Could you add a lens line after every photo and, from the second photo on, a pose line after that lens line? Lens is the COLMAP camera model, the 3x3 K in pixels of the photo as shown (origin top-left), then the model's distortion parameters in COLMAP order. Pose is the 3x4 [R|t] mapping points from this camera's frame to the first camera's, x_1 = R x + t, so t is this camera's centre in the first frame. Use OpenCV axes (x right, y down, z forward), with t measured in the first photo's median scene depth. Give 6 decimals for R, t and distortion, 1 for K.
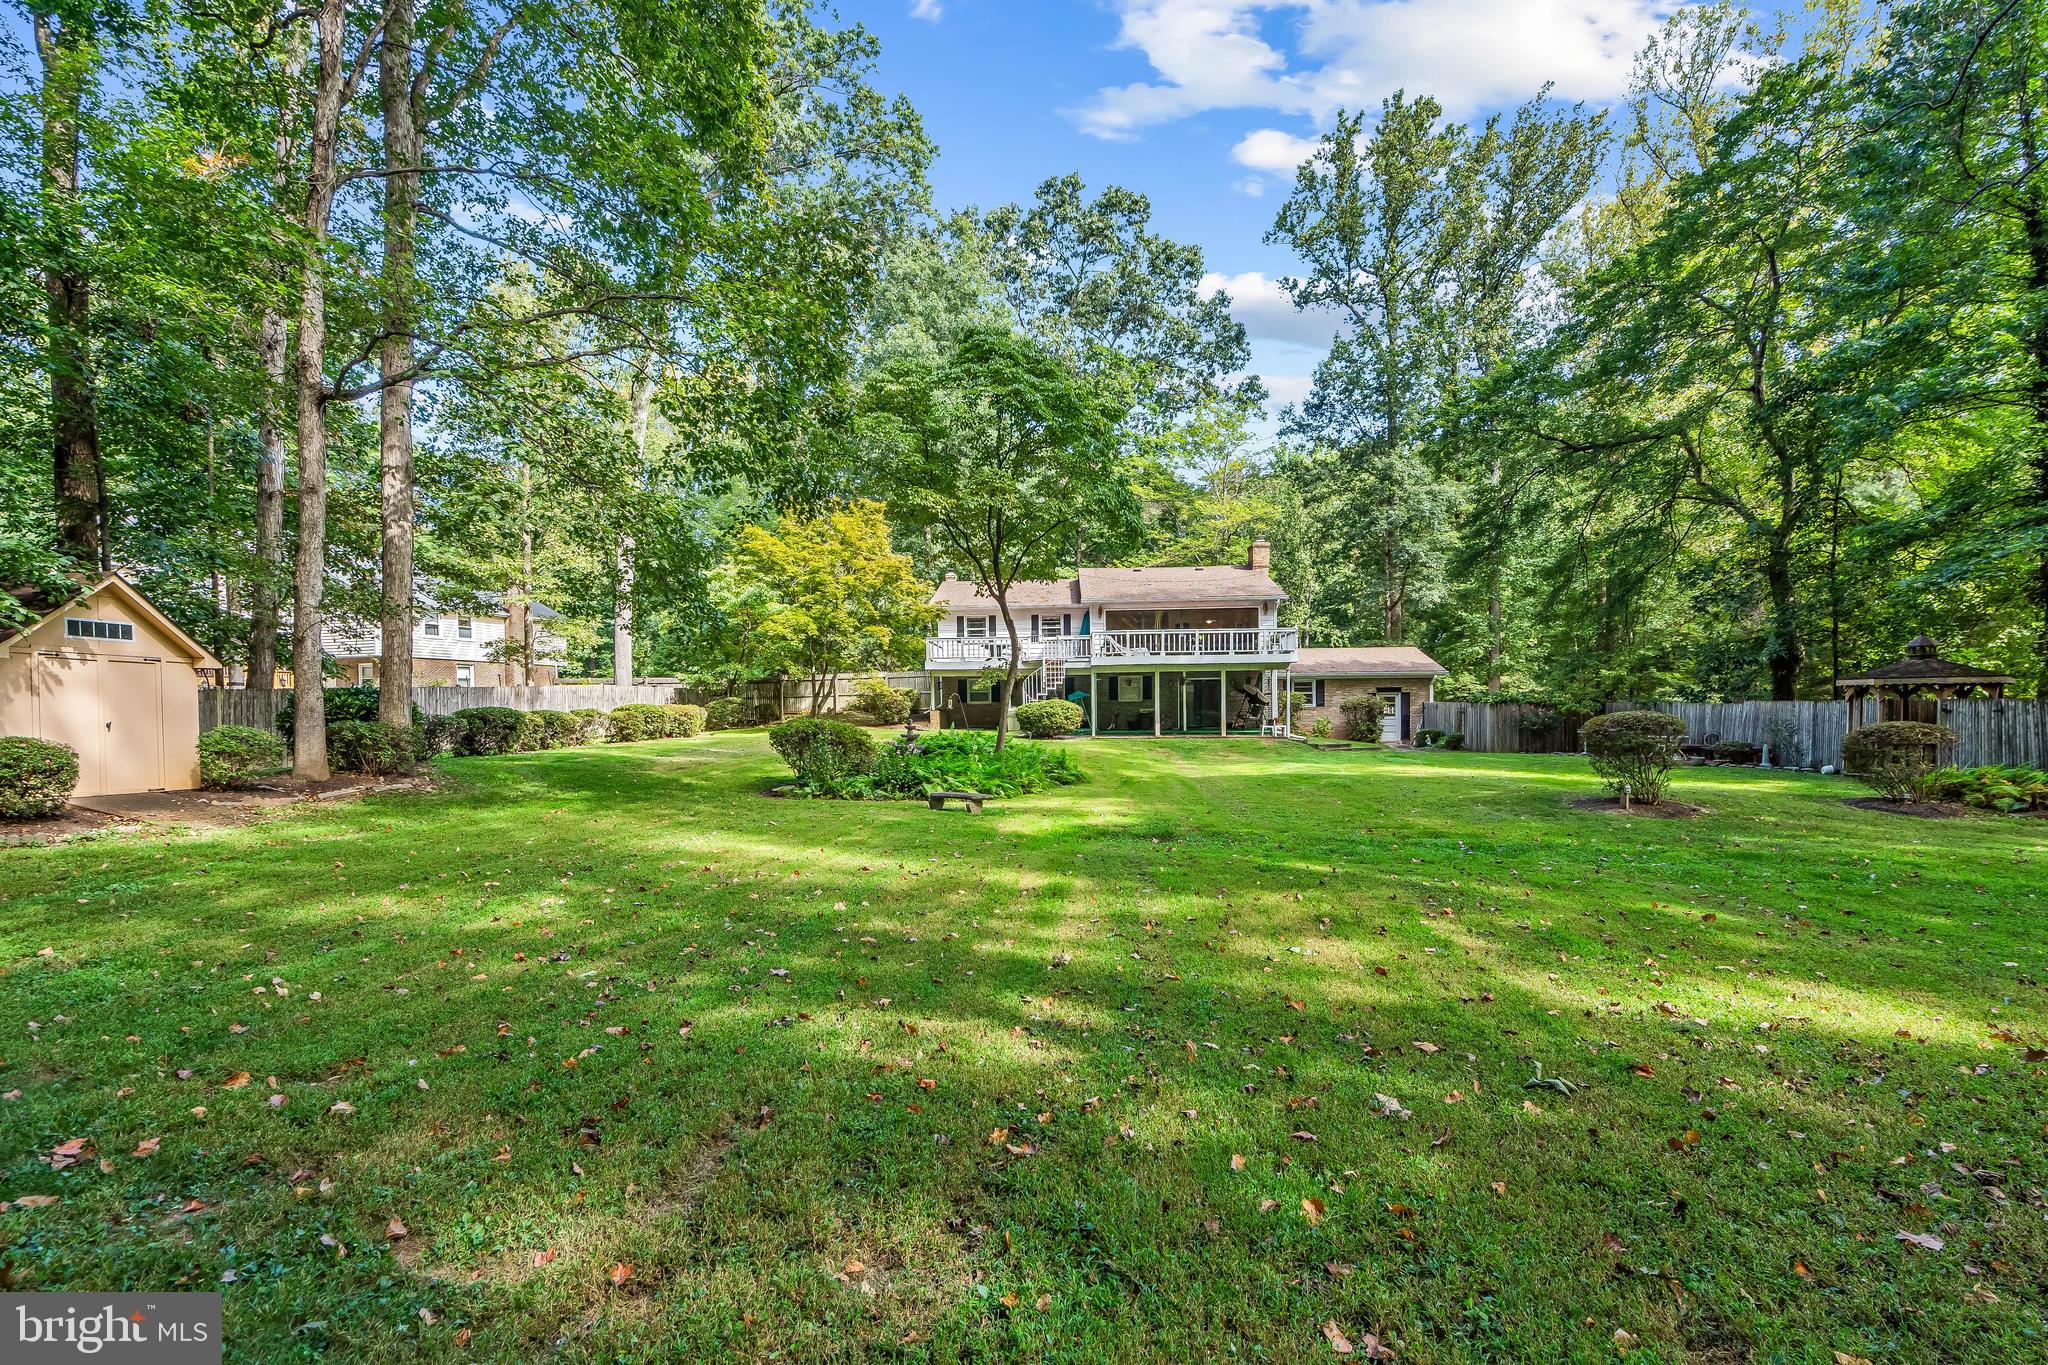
lens RADIAL K [[959.0, 0, 1024.0], [0, 959.0, 682.5], [0, 0, 1]] dist [0.000017, -0.000008]
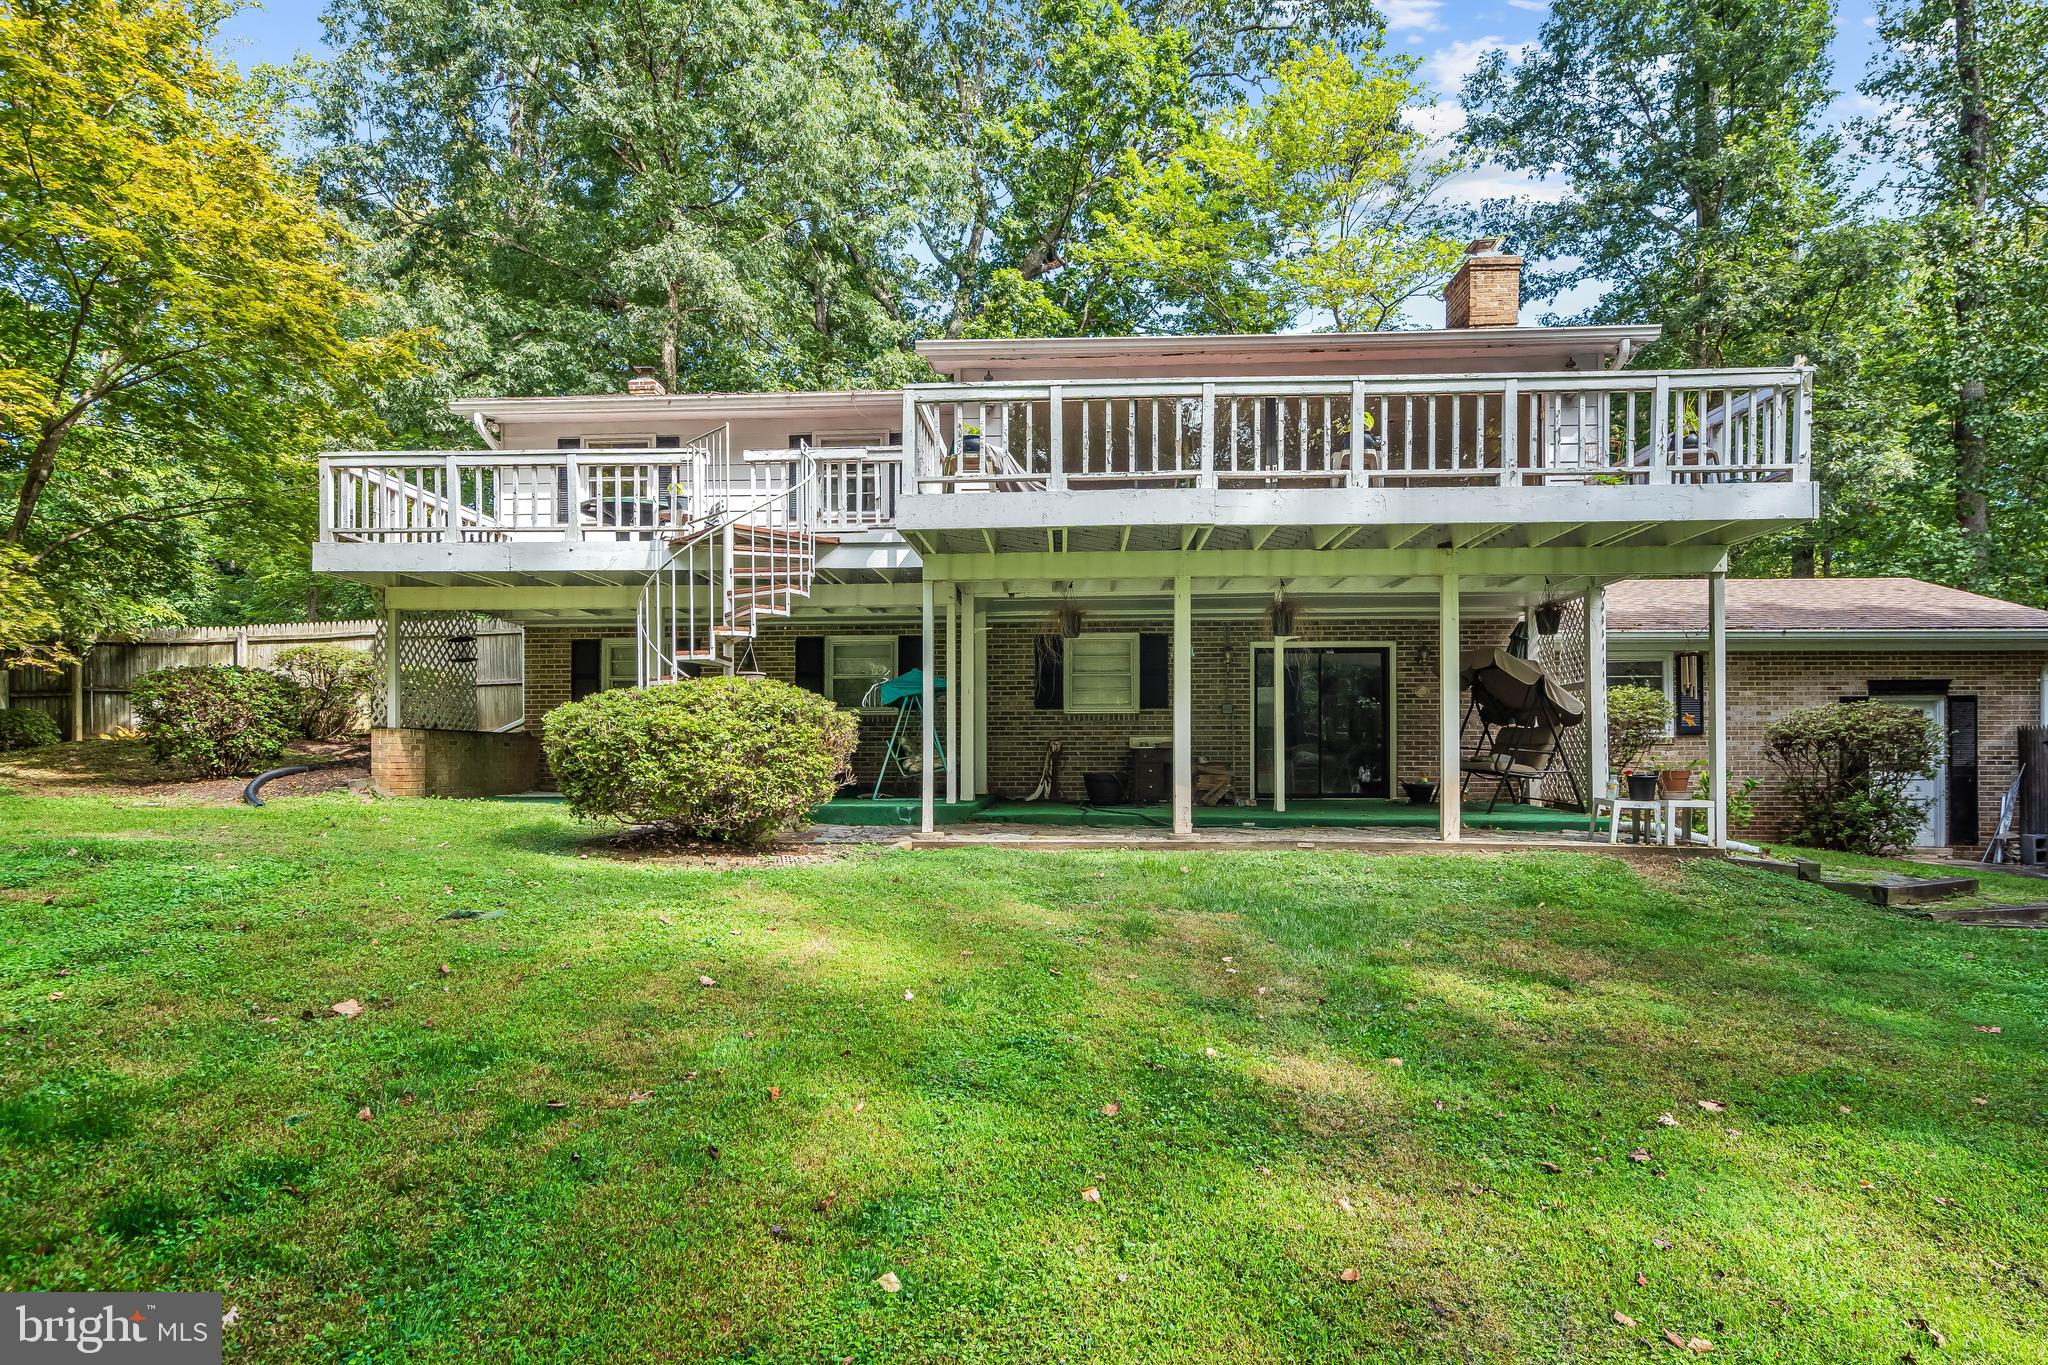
lens RADIAL K [[1034.8, 0, 1024.0], [0, 1034.8, 682.5], [0, 0, 1]] dist [-0.000459, -0.000056]
pose [[0.999516, 0.011597, 0.028868, 0.077851], [-0.010158, 0.998723, -0.049489, 0.026548], [-0.029405, 0.049171, 0.998357, 0.670204]]
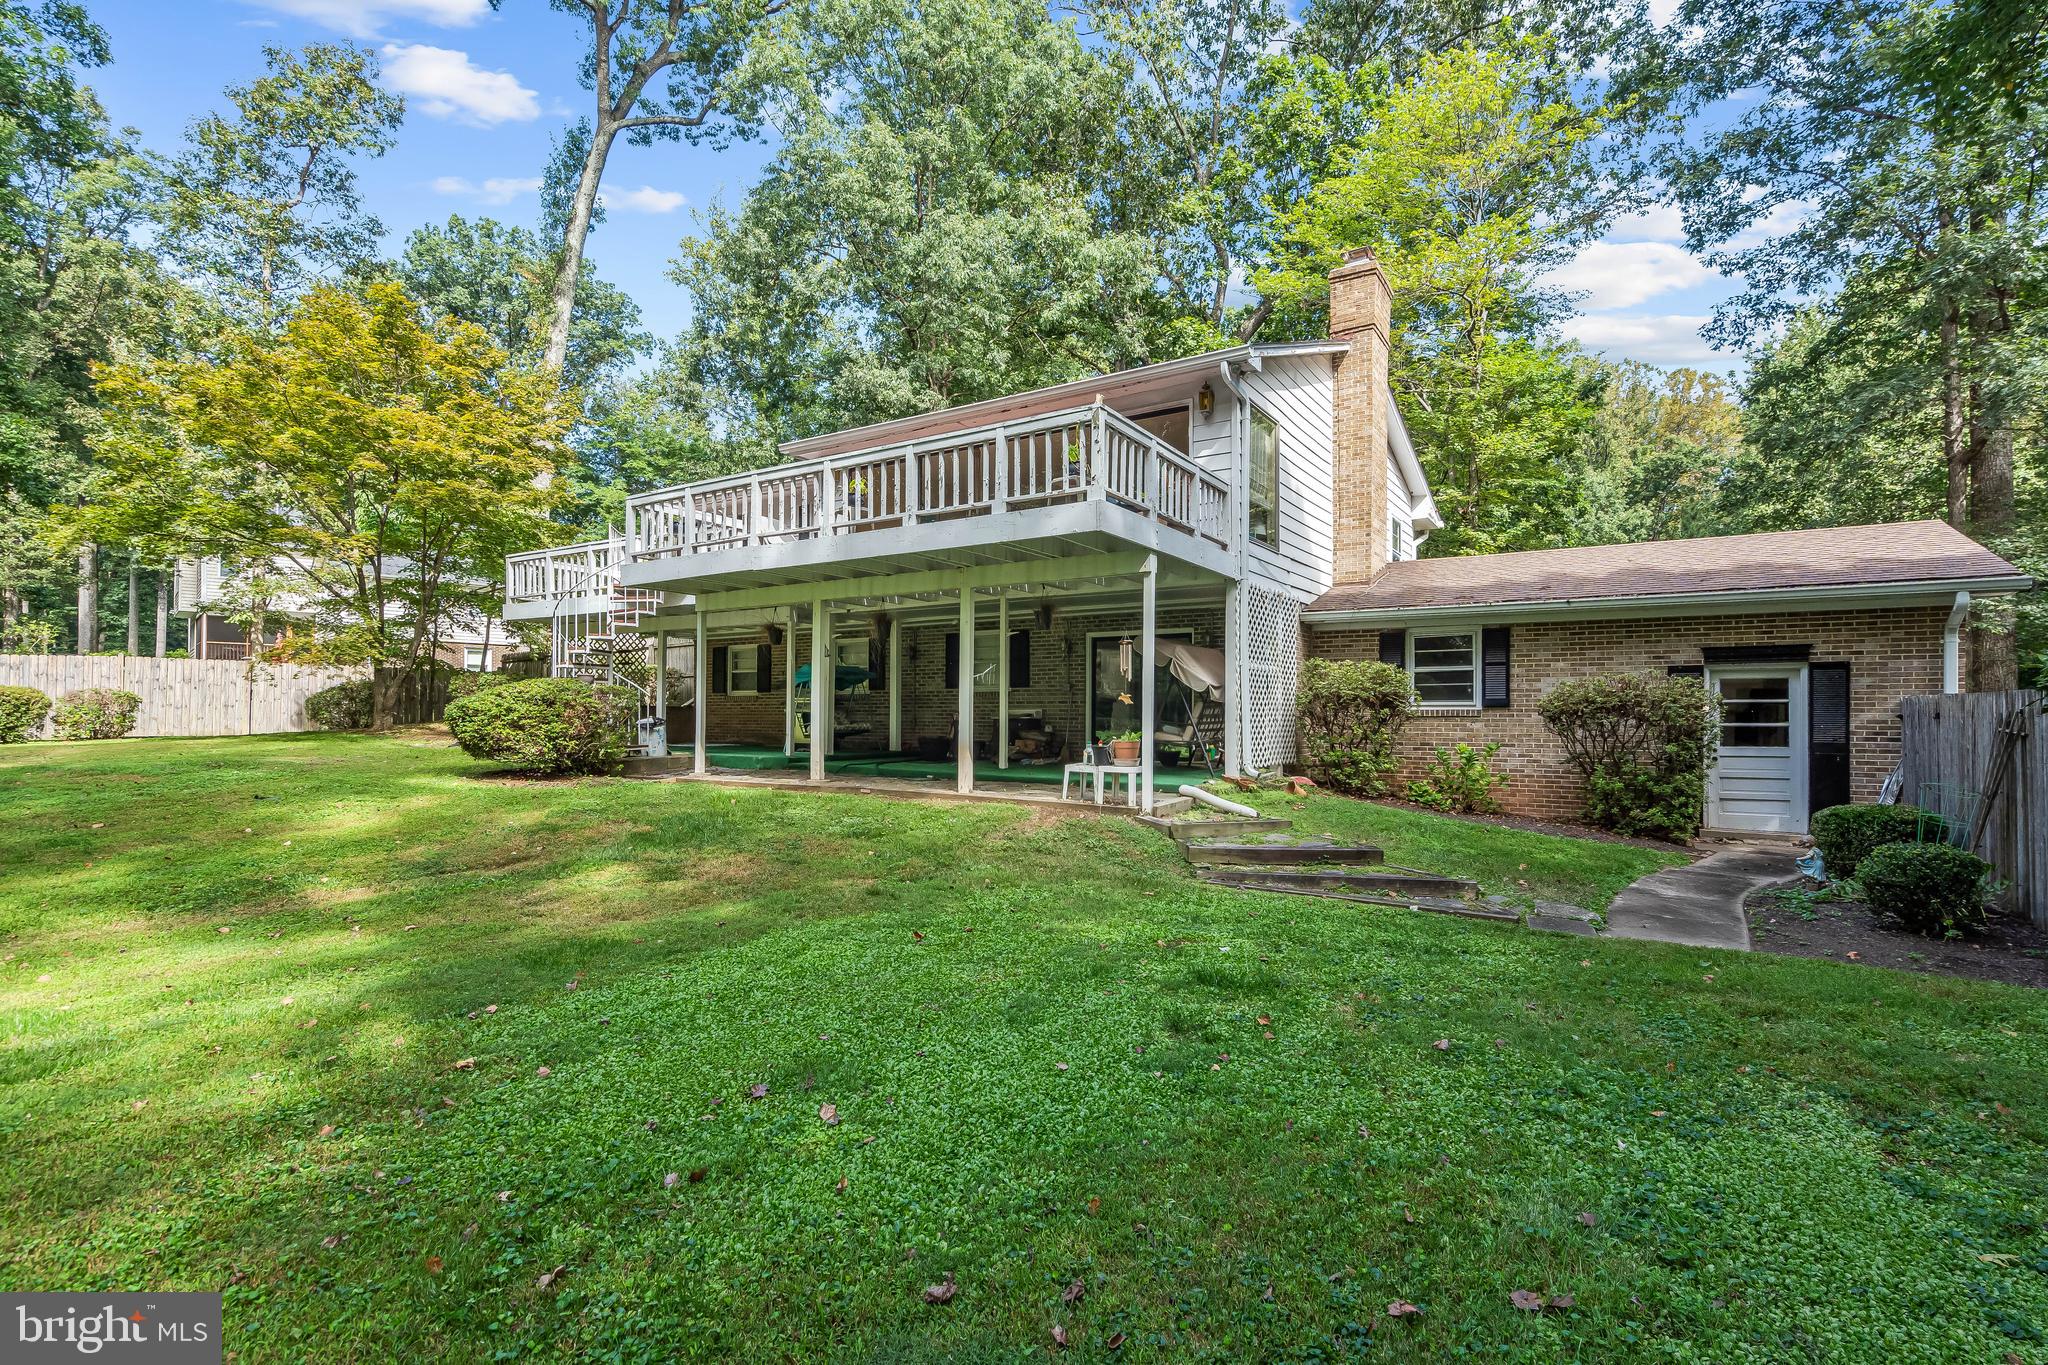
lens RADIAL K [[979.5, 0, 1022.2], [0, 979.5, 719.9], [0, 0, 1]] dist [-0.031057, -0.000023]
pose [[0.889529, 0.010775, -0.456751, 0.320657], [-0.003338, 0.999848, 0.017086, 0.023418], [0.456866, -0.013674, 0.889431, 0.653805]]
